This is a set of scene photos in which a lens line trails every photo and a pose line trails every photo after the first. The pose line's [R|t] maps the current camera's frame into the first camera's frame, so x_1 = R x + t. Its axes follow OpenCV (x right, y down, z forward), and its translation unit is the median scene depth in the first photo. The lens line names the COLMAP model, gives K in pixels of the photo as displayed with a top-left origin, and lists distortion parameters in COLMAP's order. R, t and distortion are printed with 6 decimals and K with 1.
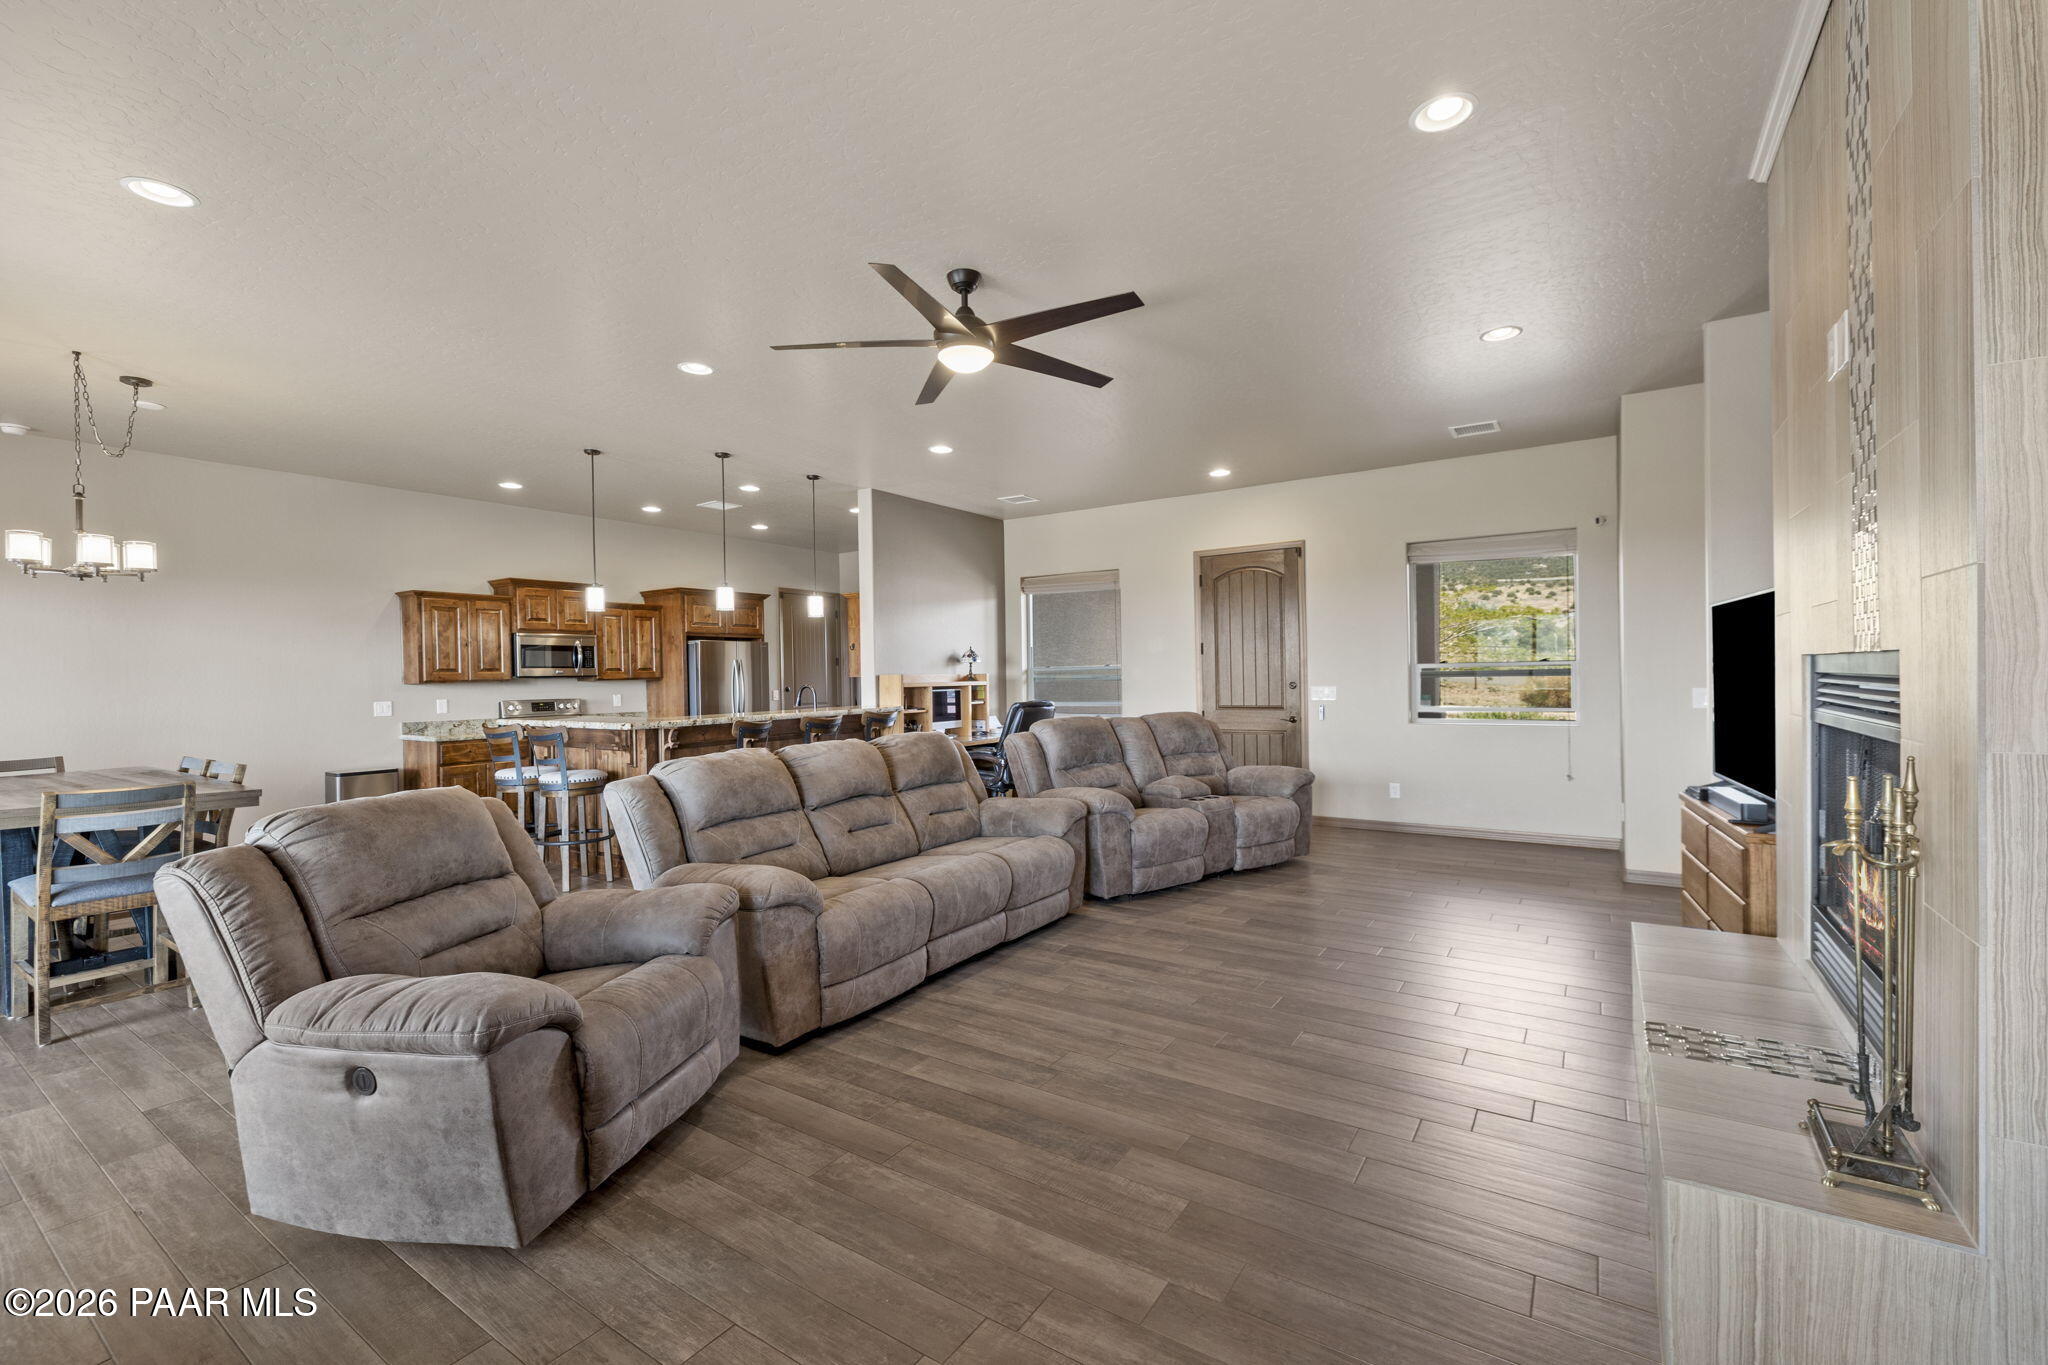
lens RADIAL K [[871.6, 0, 1016.6], [0, 871.6, 683.7], [0, 0, 1]] dist [0.001613, 0.000531]
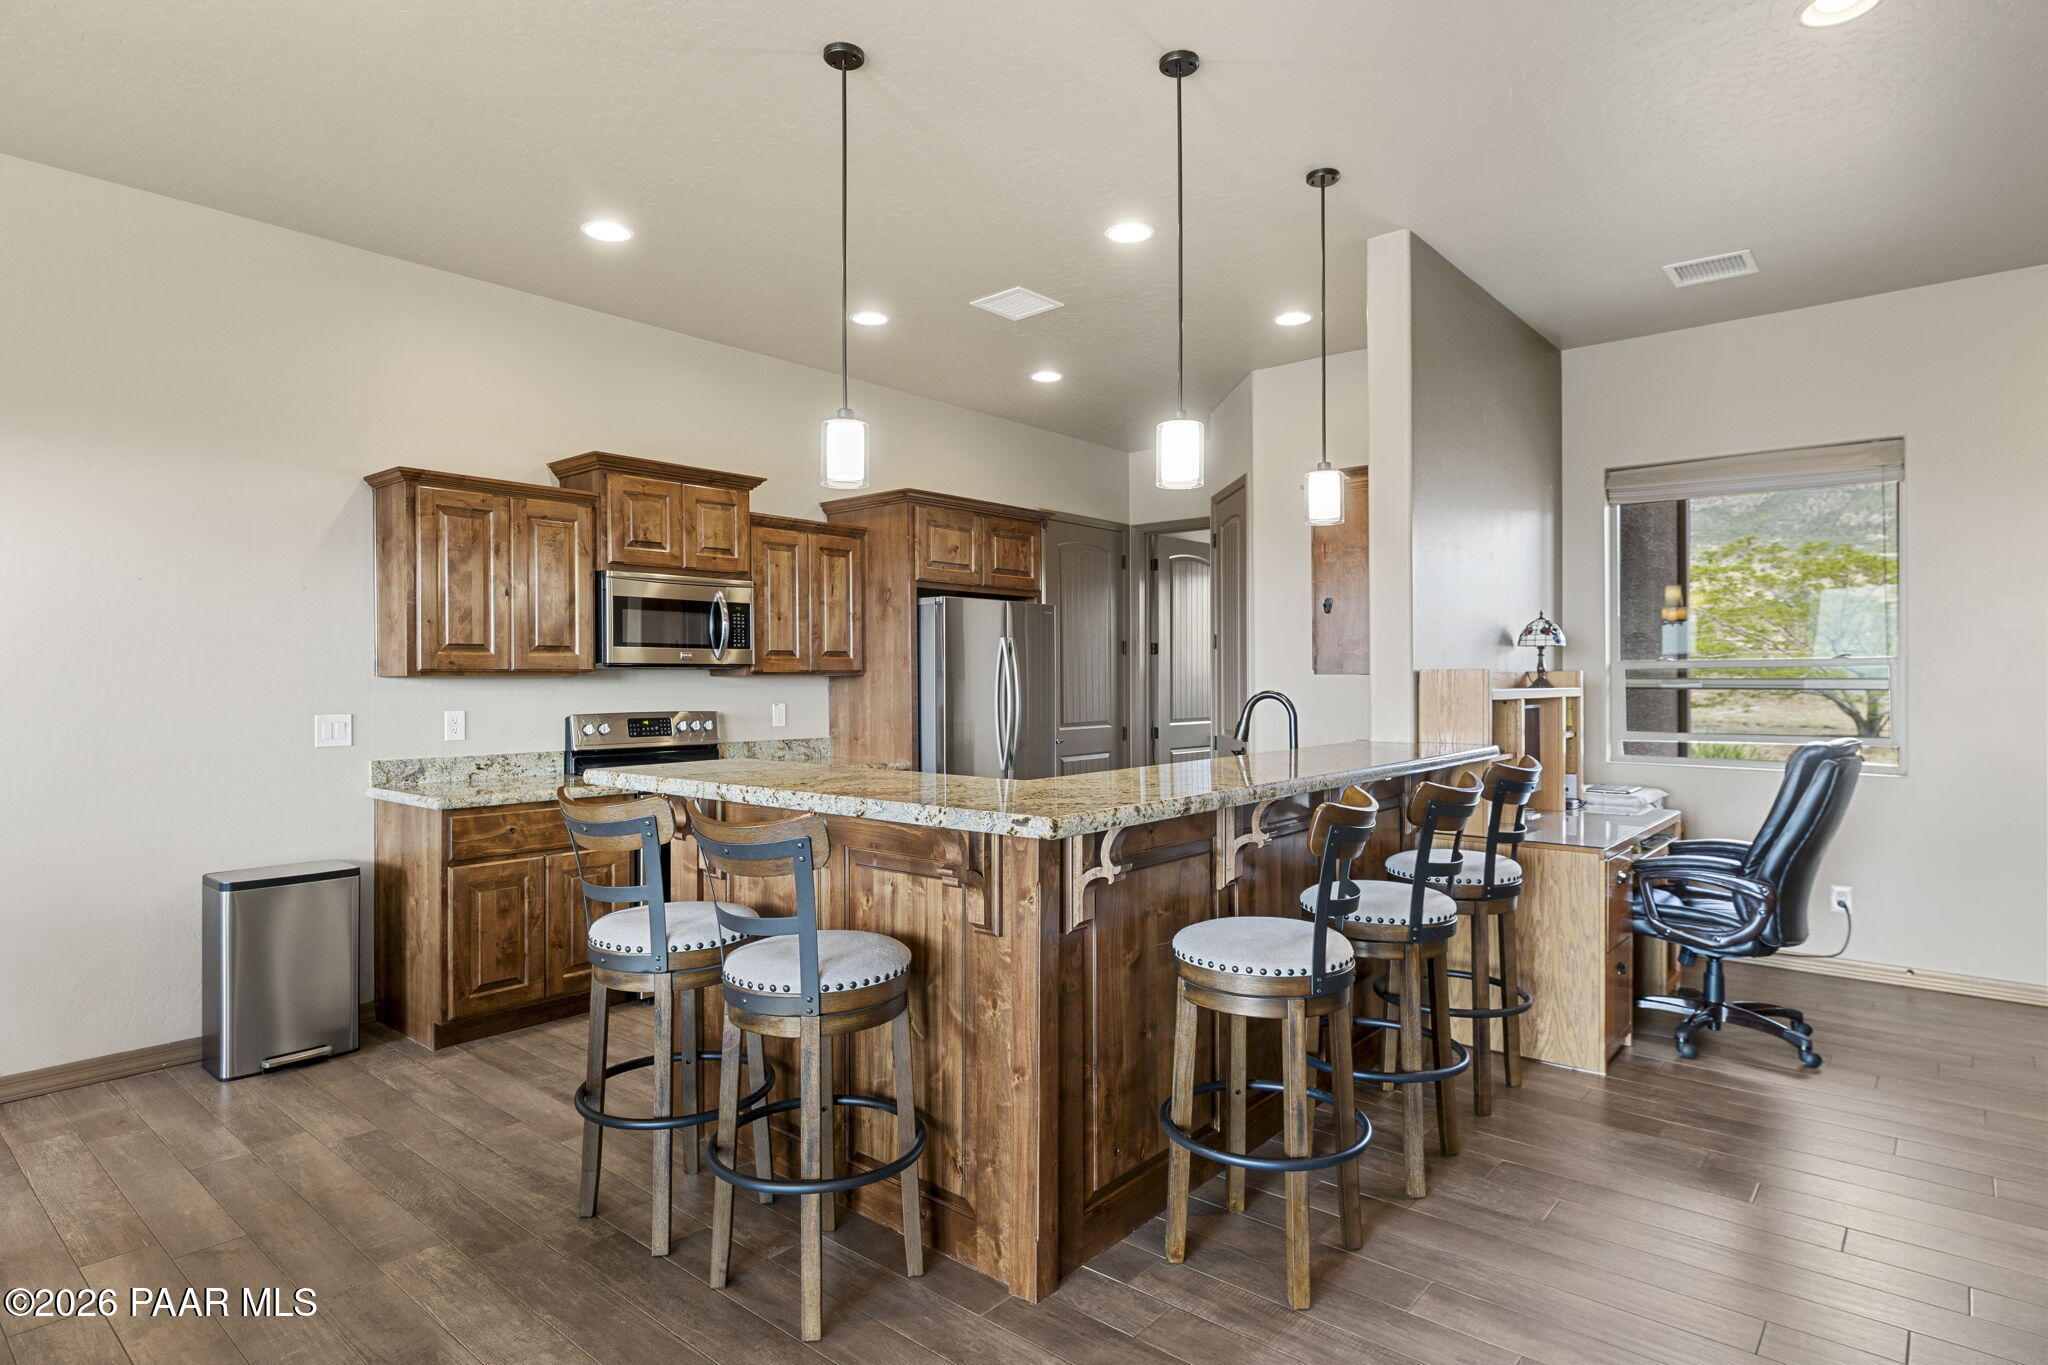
lens RADIAL K [[1099.8, 0, 1015.1], [0, 1099.8, 676.6], [0, 0, 1]] dist [-0.007577, 0.000045]
pose [[0.993832, 0.012074, -0.110234, -0.289205], [-0.013121, 0.999875, -0.008780, 0.000851], [0.110115, 0.010172, 0.993867, 0.438395]]
